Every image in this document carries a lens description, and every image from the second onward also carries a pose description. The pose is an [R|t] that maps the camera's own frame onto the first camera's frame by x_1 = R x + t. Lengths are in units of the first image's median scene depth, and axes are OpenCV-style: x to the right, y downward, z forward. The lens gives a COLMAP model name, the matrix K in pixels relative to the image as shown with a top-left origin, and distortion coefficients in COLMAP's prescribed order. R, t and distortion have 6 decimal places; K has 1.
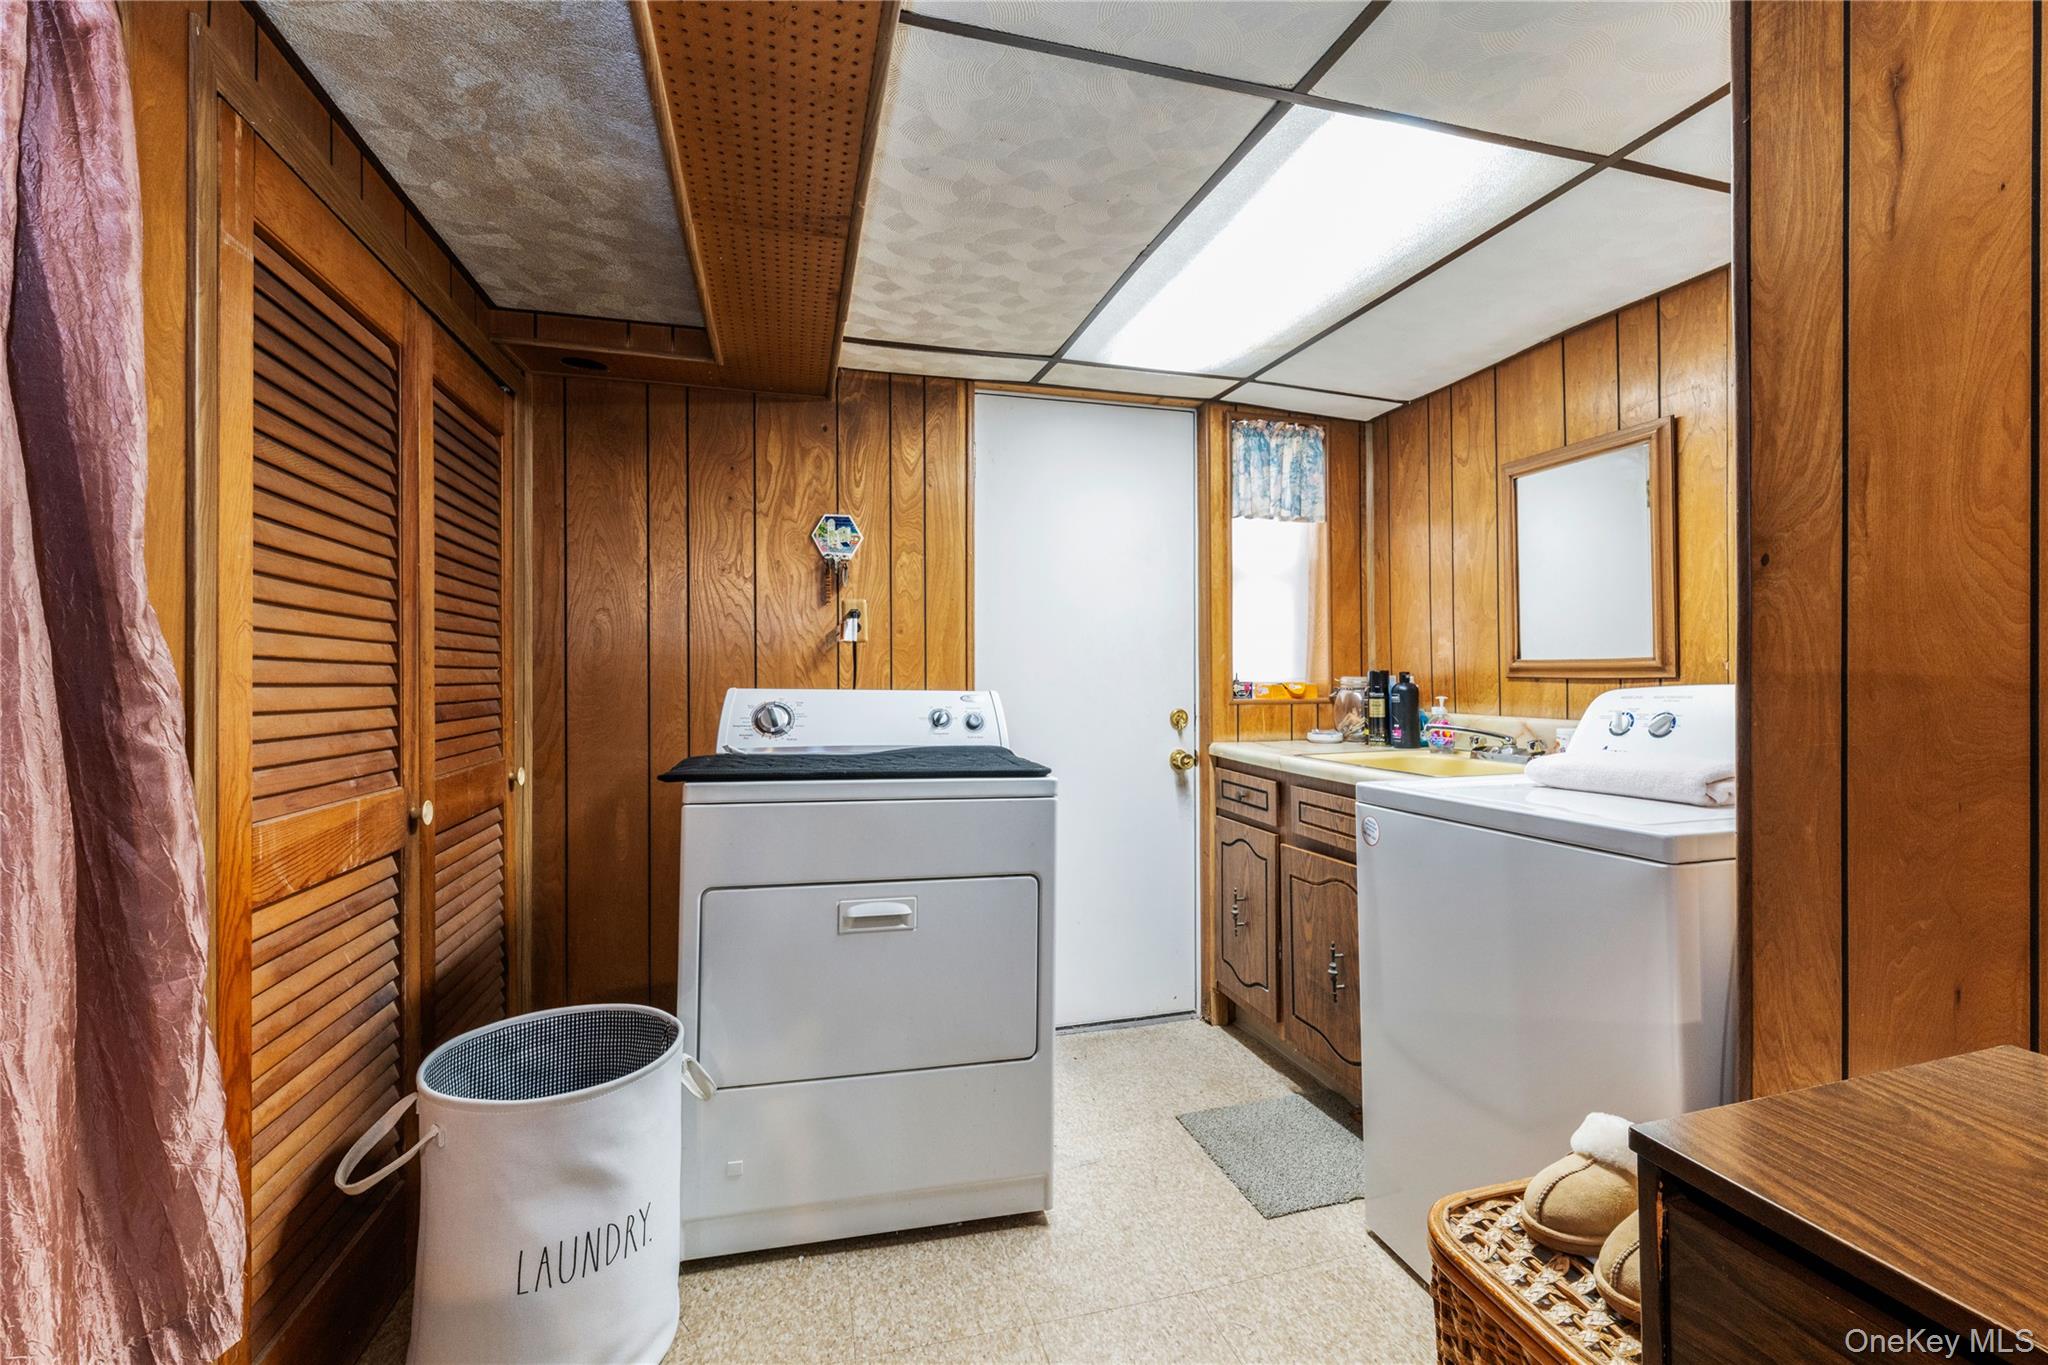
lens RADIAL K [[884.9, 0, 1030.5], [0, 884.9, 673.2], [0, 0, 1]] dist [-0.002447, -0.000410]
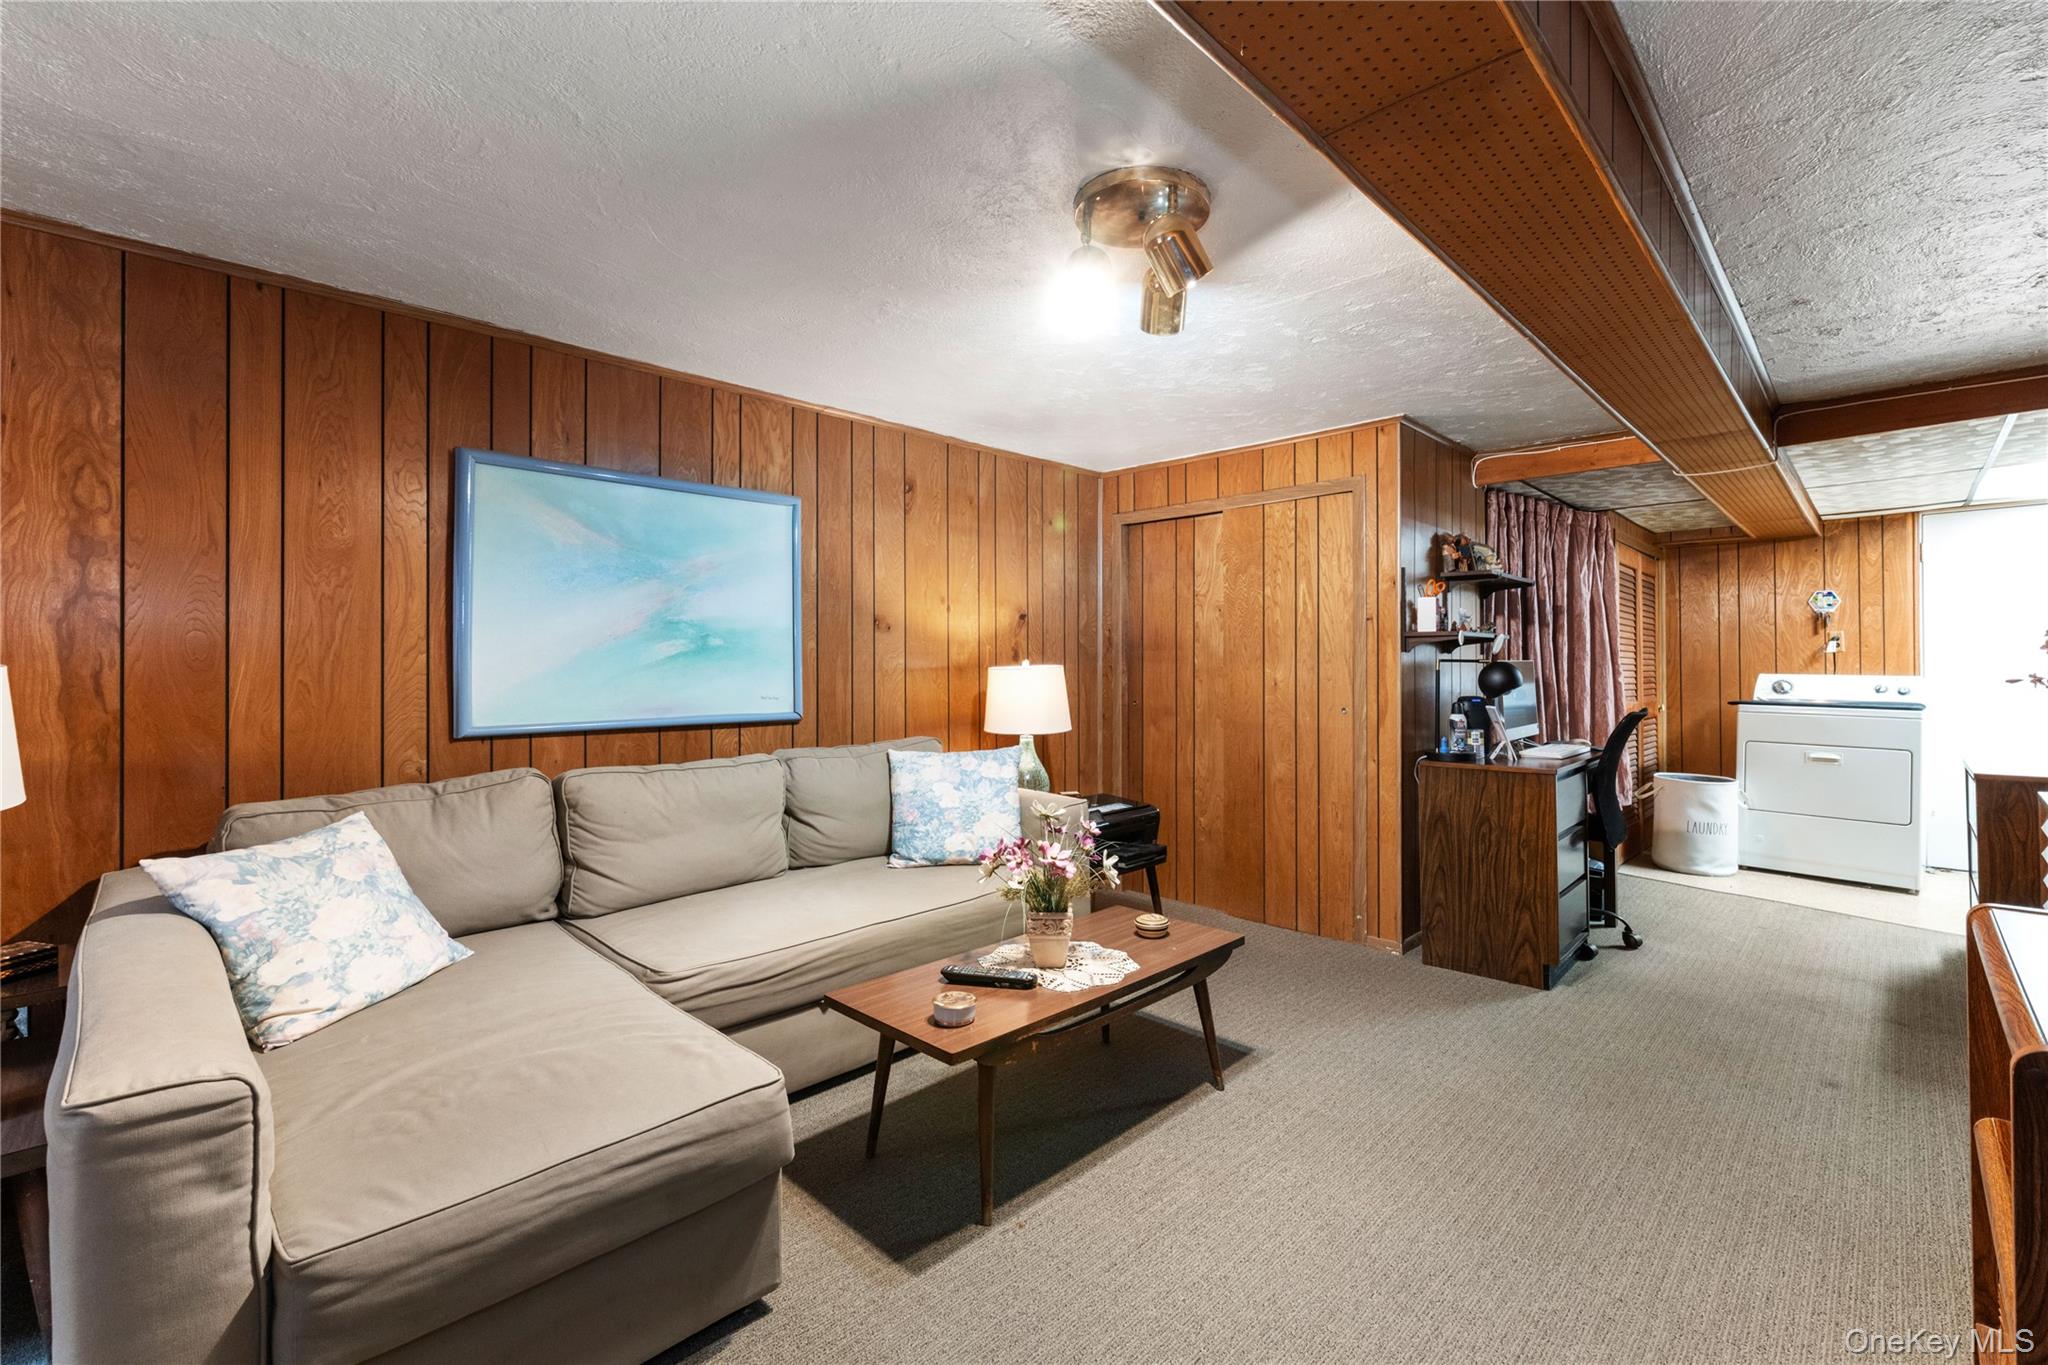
lens RADIAL K [[884.9, 0, 1039.5], [0, 884.9, 661.0], [0, 0, 1]] dist [-0.002447, -0.000410]
pose [[0.505254, -0.004528, -0.862959, 0.670118], [0.006434, 0.999978, -0.001480, -0.024406], [0.862947, -0.004805, 0.505272, -1.718526]]
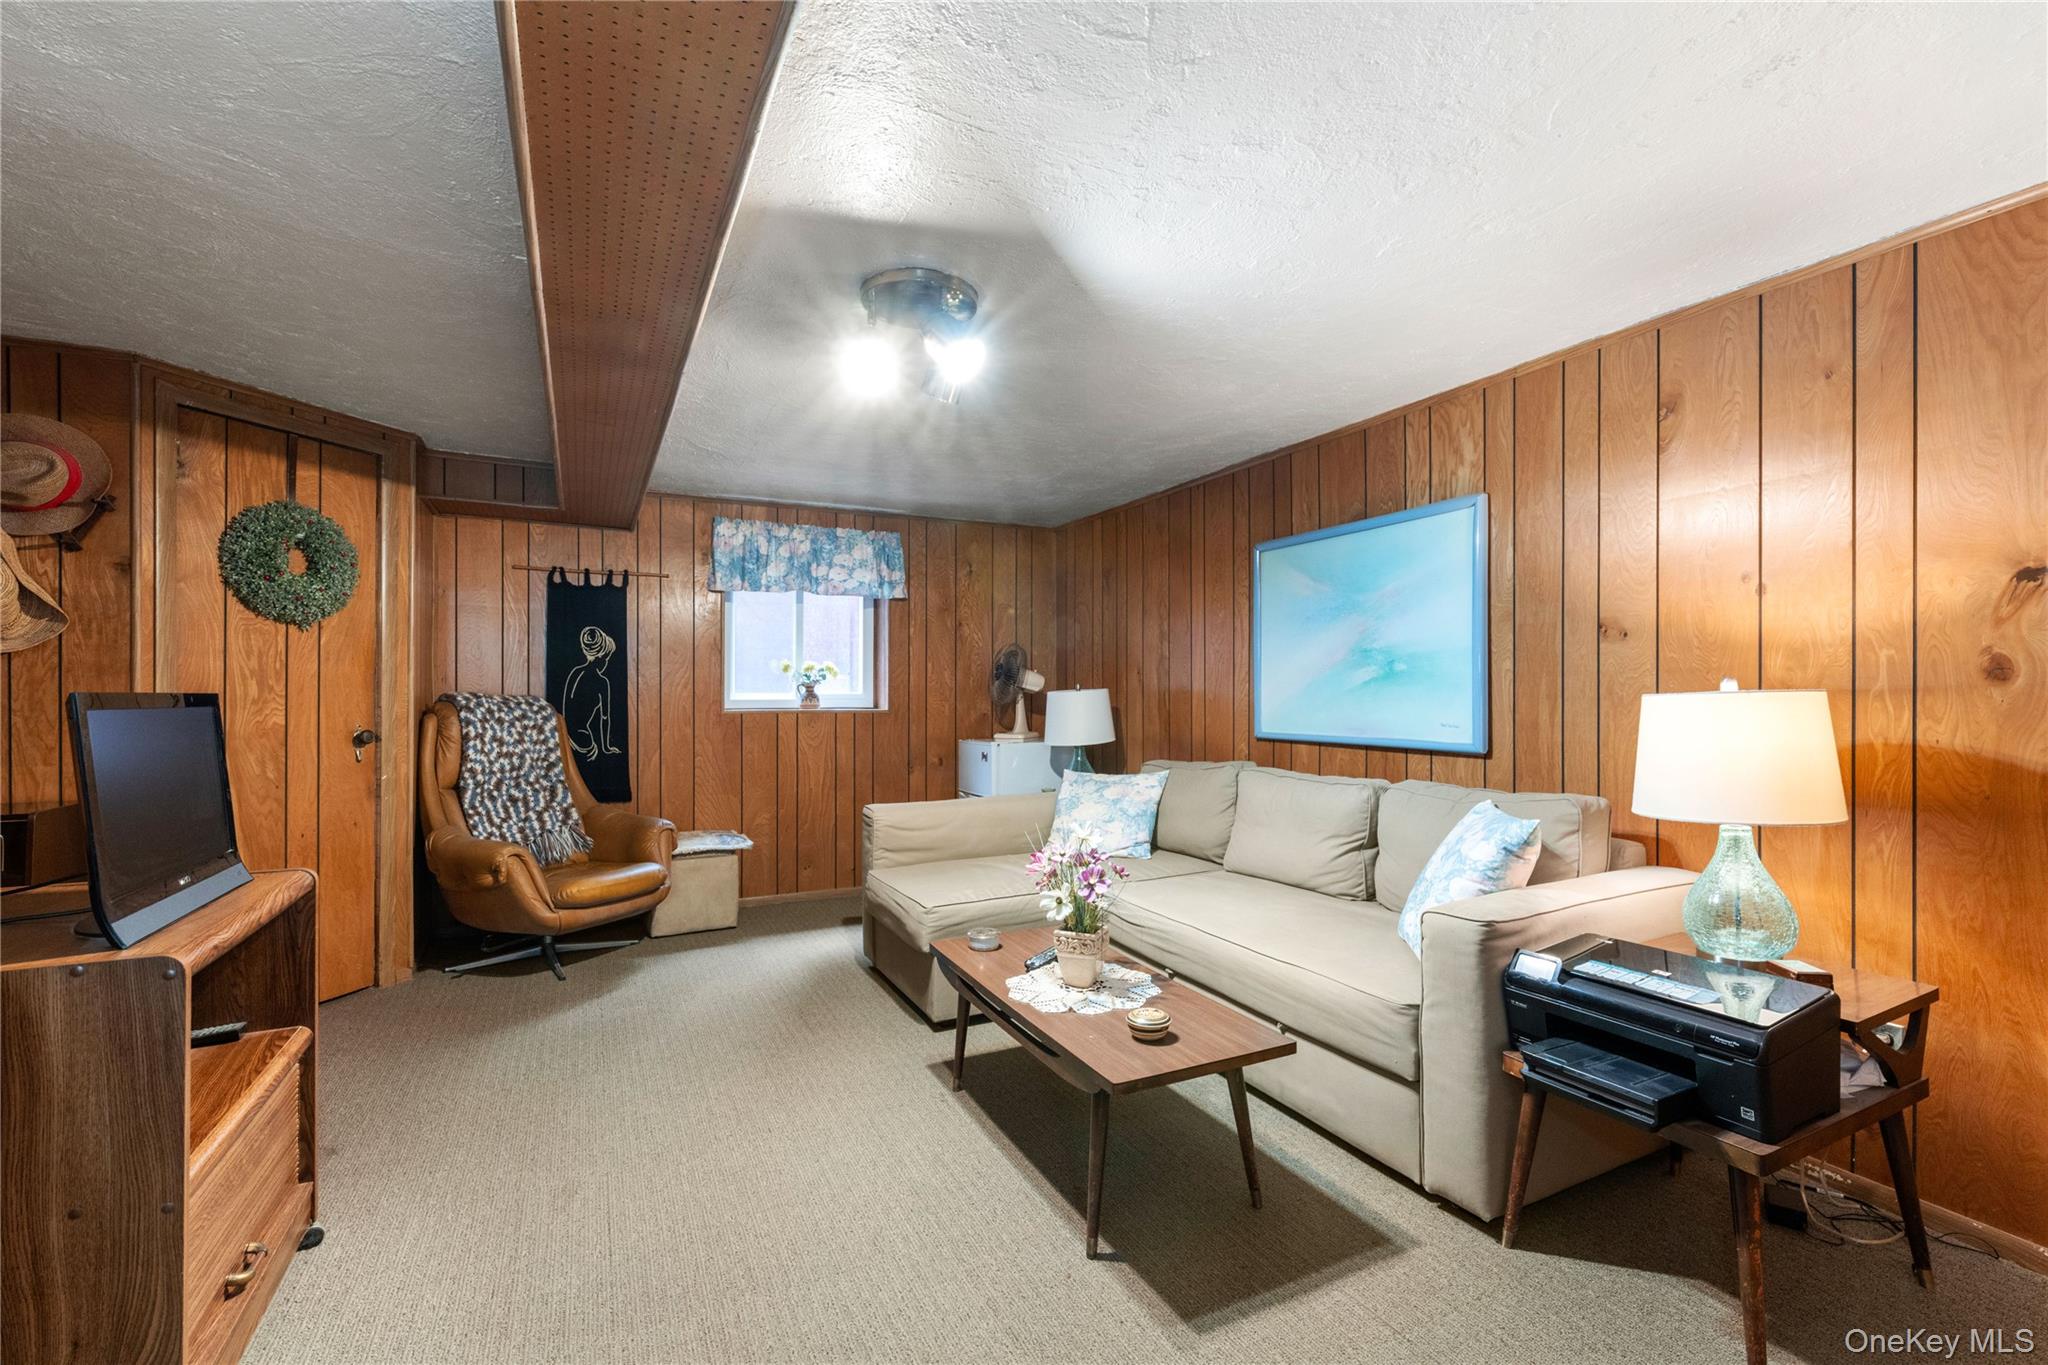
lens RADIAL K [[884.9, 0, 1032.2], [0, 884.9, 684.4], [0, 0, 1]] dist [-0.002447, -0.000410]
pose [[-0.981348, -0.002870, -0.192217, 0.259795], [-0.000418, 0.999918, -0.012797, -0.017228], [0.192238, -0.012478, -0.981269, -0.700223]]
